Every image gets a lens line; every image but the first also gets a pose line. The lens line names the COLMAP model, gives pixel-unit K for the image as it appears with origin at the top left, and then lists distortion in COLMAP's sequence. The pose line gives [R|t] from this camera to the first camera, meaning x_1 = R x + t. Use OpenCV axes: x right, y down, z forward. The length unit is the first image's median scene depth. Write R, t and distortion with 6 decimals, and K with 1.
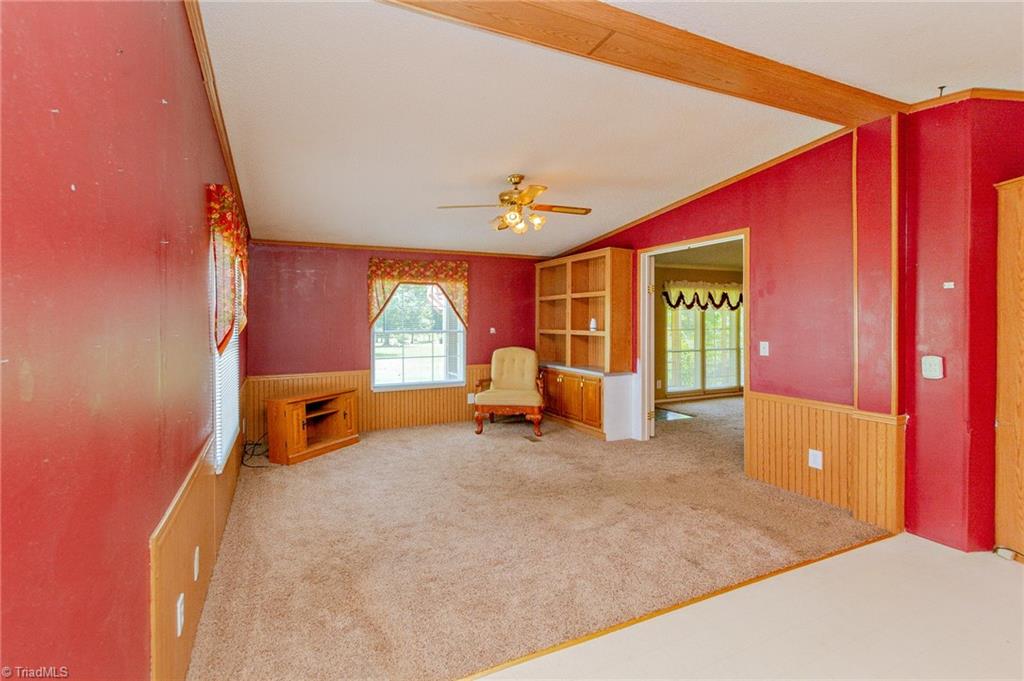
lens RADIAL K [[454.2, 0, 490.3], [0, 454.2, 320.9], [0, 0, 1]] dist [0.000165, -0.000462]
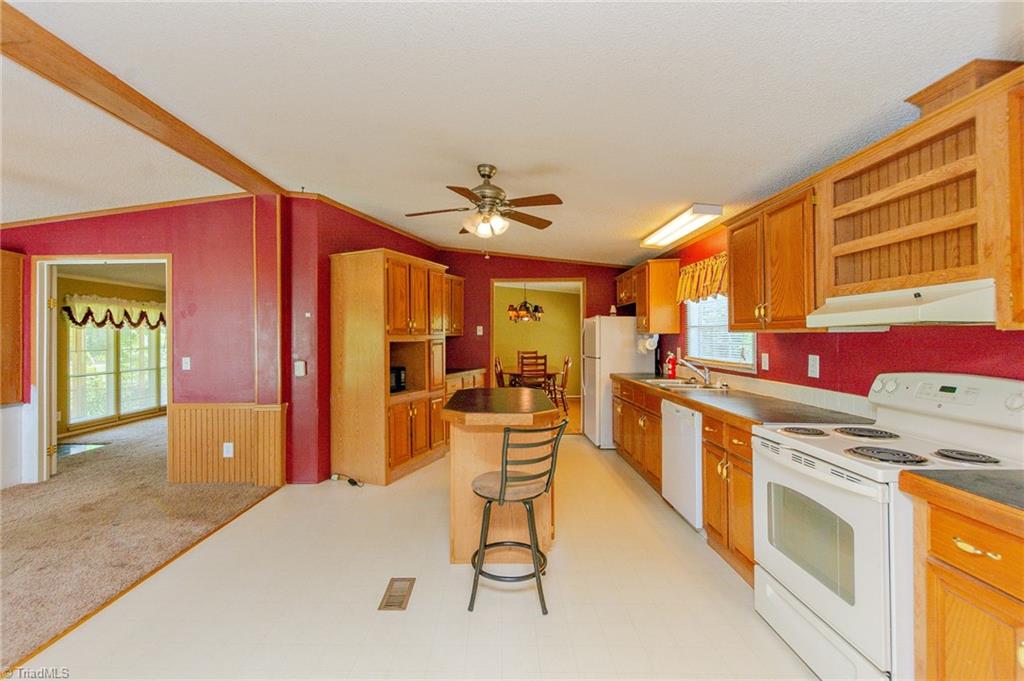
lens RADIAL K [[458.9, 0, 481.0], [0, 458.9, 334.0], [0, 0, 1]] dist [0.000455, -0.000694]
pose [[0.438313, 0.004532, 0.898811, -0.073815], [0.008926, 0.999916, -0.009394, 0.003680], [-0.898778, 0.012141, 0.438236, -0.116257]]
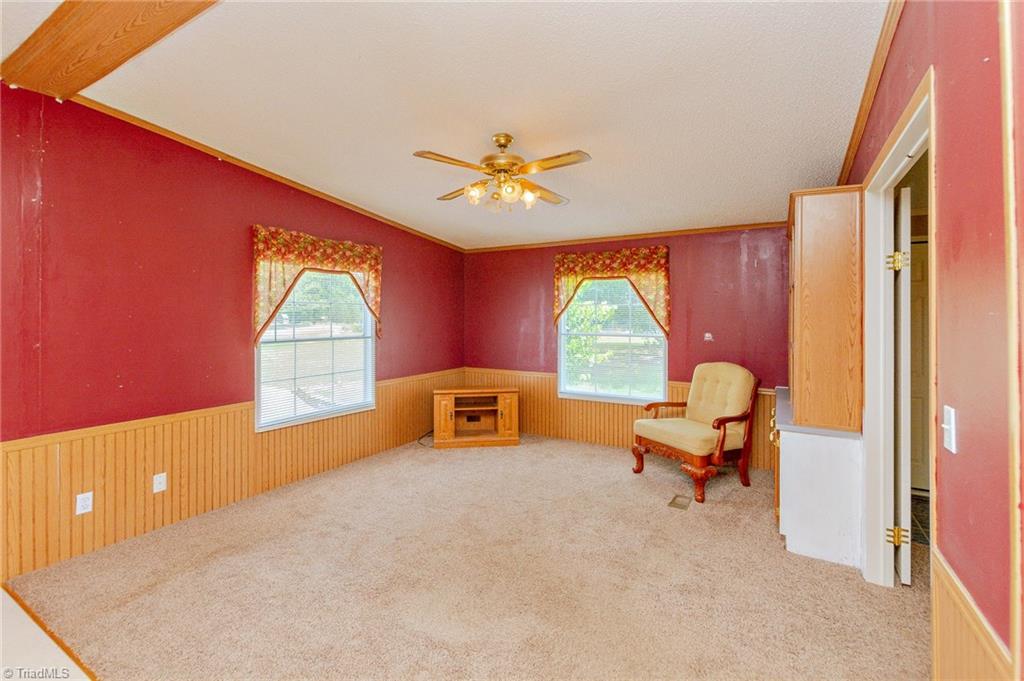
lens RADIAL K [[453.9, 0, 512.1], [0, 453.9, 313.4], [0, 0, 1]] dist [0.002626, 0.000412]
pose [[0.582926, -0.000889, -0.812525, 0.506856], [-0.004035, 0.999984, -0.003989, -0.013684], [0.812515, 0.005603, 0.582913, 0.421626]]
